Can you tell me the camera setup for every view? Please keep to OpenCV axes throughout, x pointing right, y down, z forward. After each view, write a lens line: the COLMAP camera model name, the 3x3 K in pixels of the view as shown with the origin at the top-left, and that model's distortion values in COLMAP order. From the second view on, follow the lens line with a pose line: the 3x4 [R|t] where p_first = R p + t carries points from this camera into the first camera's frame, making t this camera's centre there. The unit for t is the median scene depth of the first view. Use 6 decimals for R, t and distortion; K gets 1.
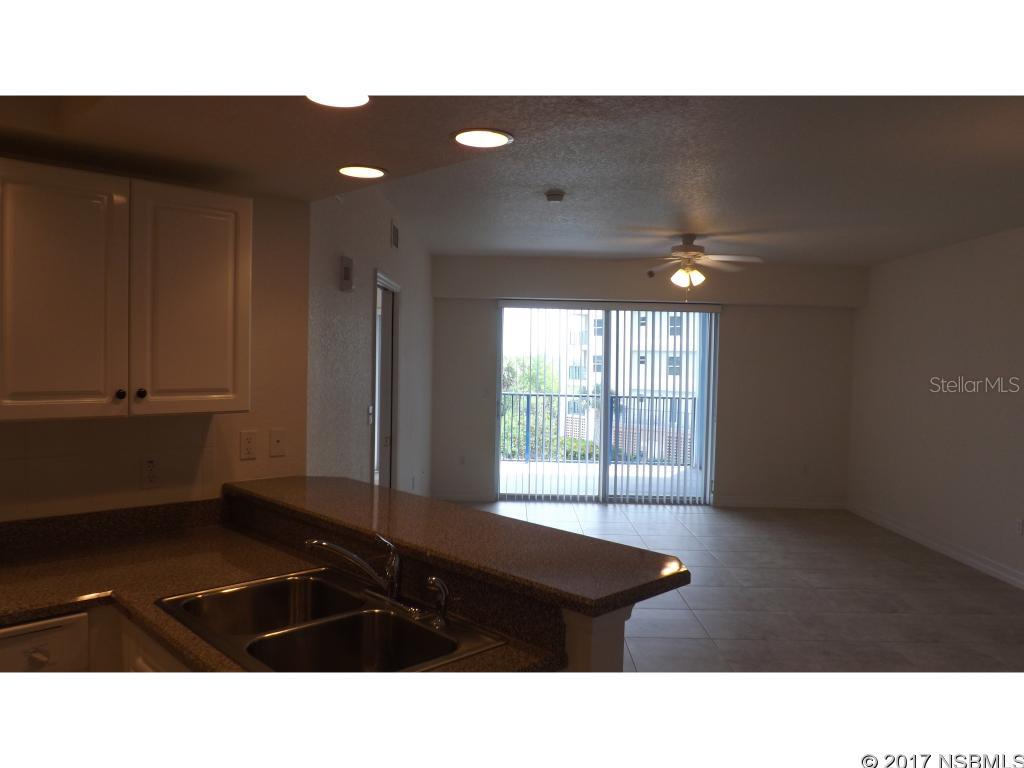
lens RADIAL K [[754.5, 0, 508.6], [0, 754.5, 390.2], [0, 0, 1]] dist [-0.042060, -0.005172]
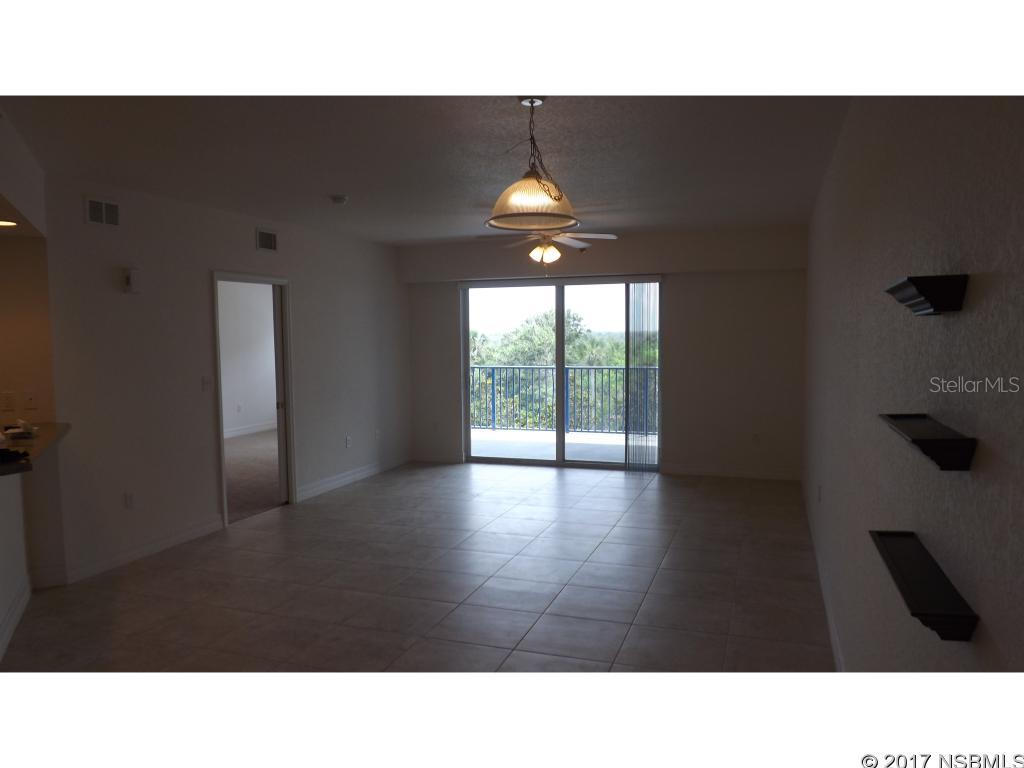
lens RADIAL K [[754.5, 0, 508.6], [0, 754.5, 390.2], [0, 0, 1]] dist [-0.042060, -0.005172]
pose [[0.940799, -0.009891, -0.338821, 0.427782], [0.019718, 0.999478, 0.025574, 0.012135], [0.338391, -0.030741, 0.940503, -0.026939]]
